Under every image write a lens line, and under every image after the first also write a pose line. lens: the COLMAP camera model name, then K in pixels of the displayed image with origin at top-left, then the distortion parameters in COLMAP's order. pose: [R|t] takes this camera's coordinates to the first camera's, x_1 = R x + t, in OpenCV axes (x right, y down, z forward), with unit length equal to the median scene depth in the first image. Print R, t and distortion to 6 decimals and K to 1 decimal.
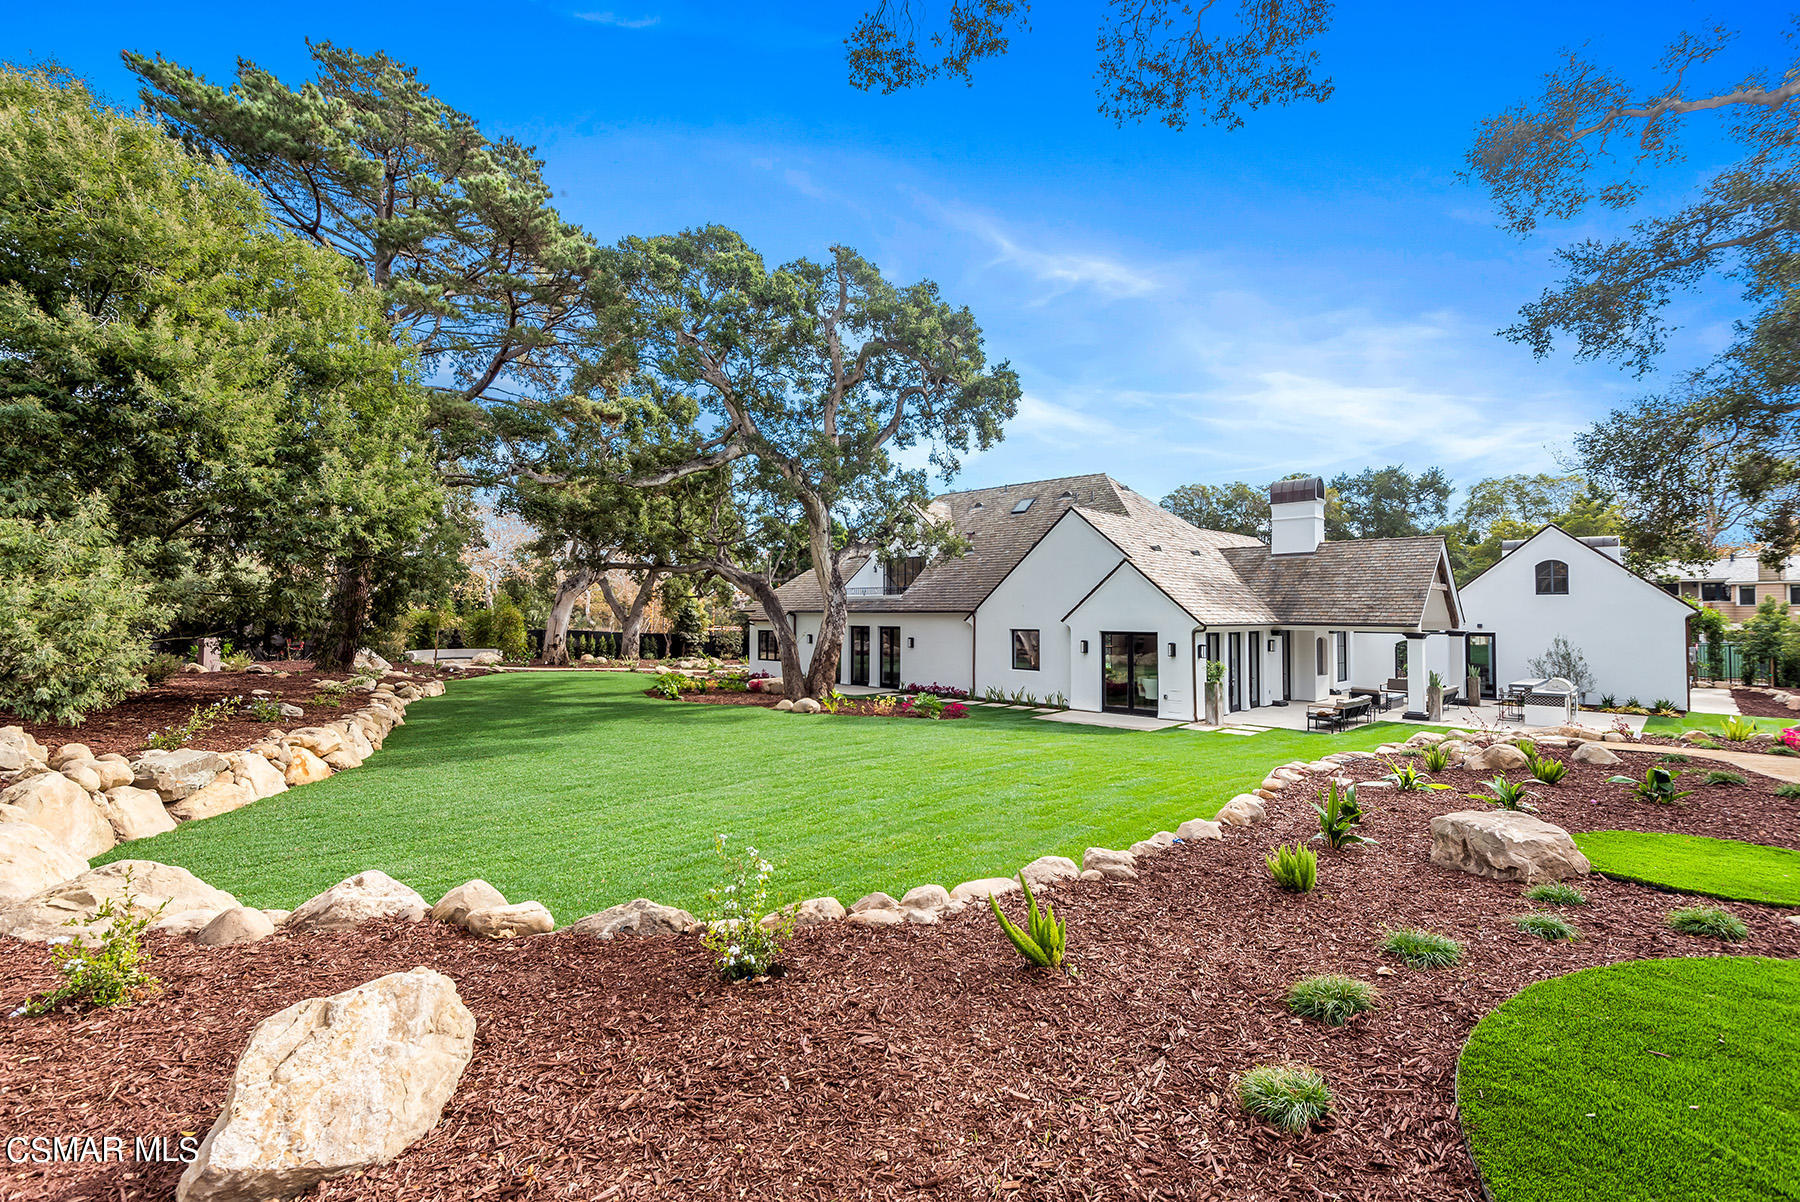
lens RADIAL K [[836.2, 0, 899.8], [0, 836.2, 630.0], [0, 0, 1]] dist [0.017532, -0.000168]
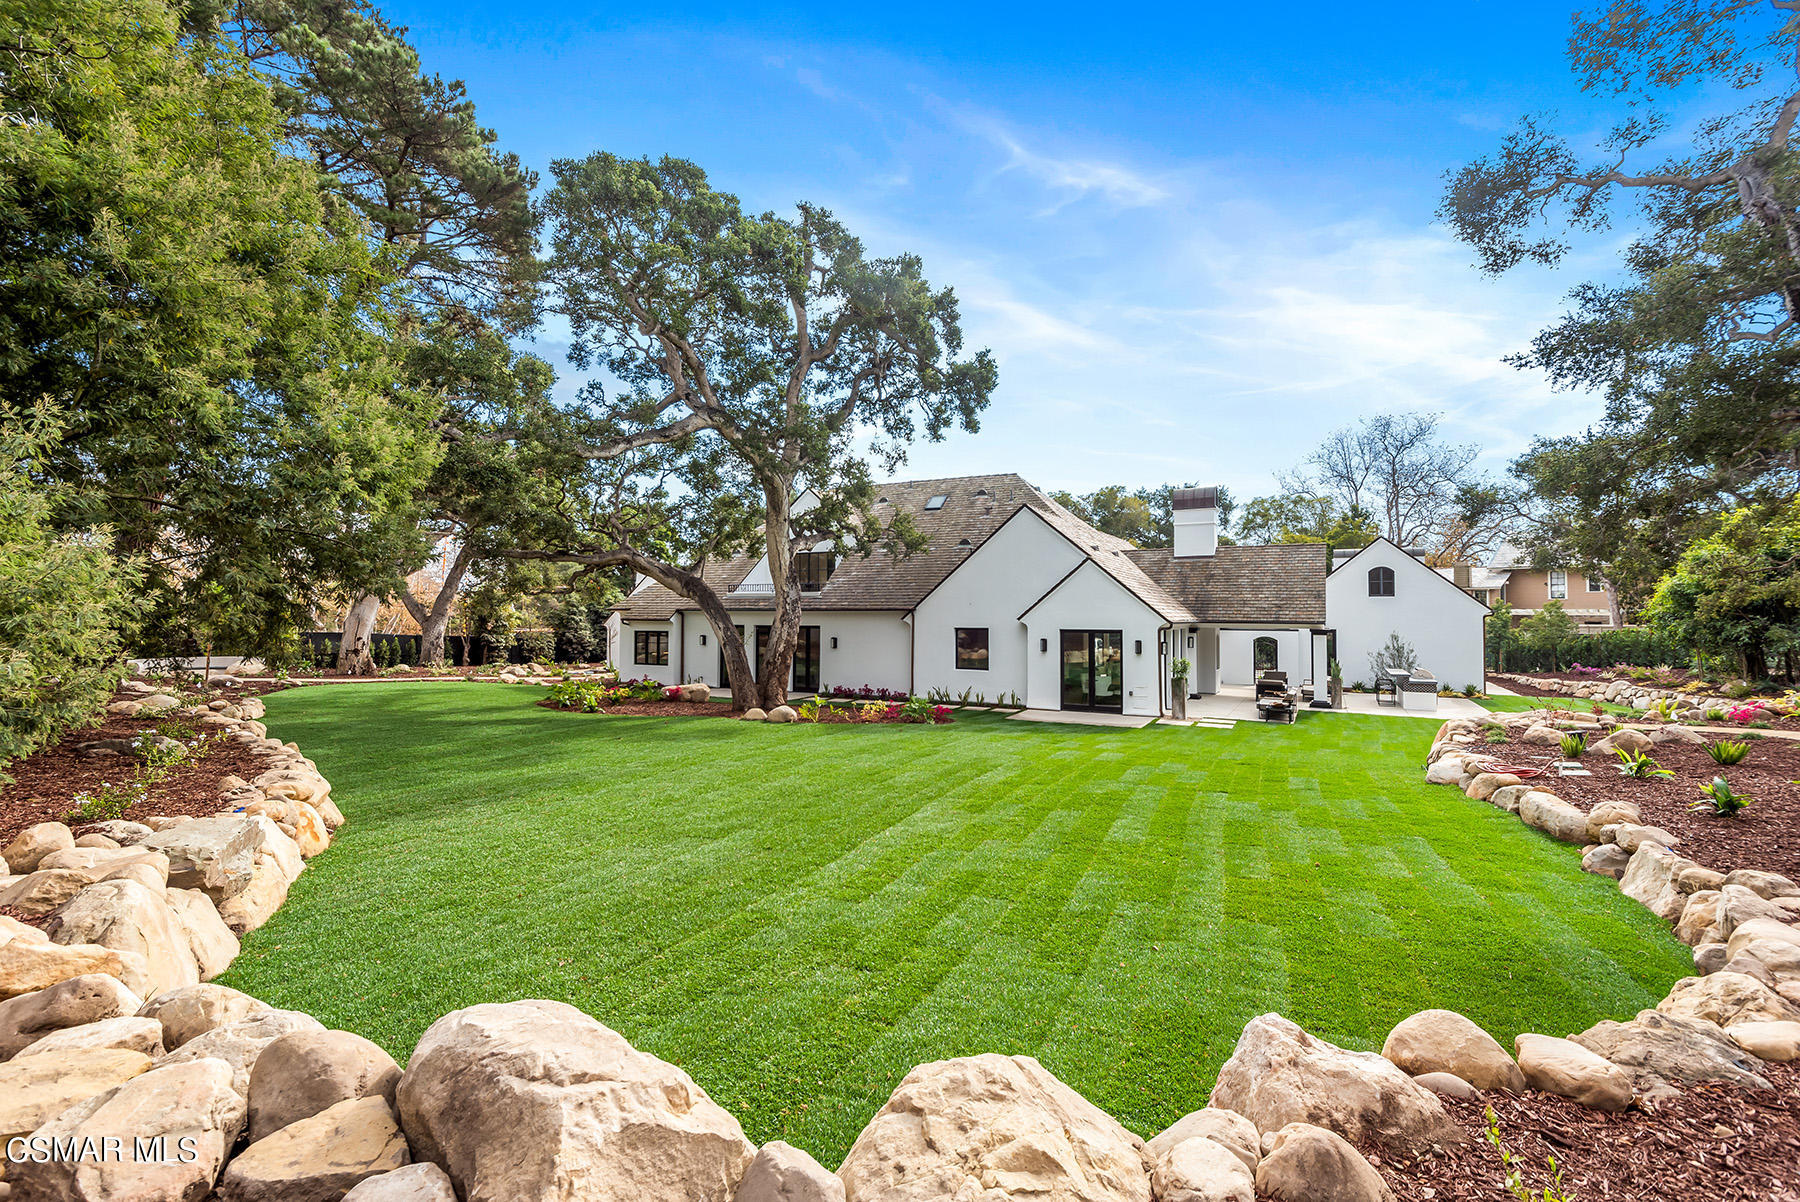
lens RADIAL K [[829.1, 0, 898.2], [0, 829.1, 626.4], [0, 0, 1]] dist [0.017871, -0.000803]
pose [[0.956557, -0.003426, 0.291525, -0.211694], [0.005144, 0.999974, -0.005125, 0.001757], [-0.291499, 0.006401, 0.956550, 0.099594]]
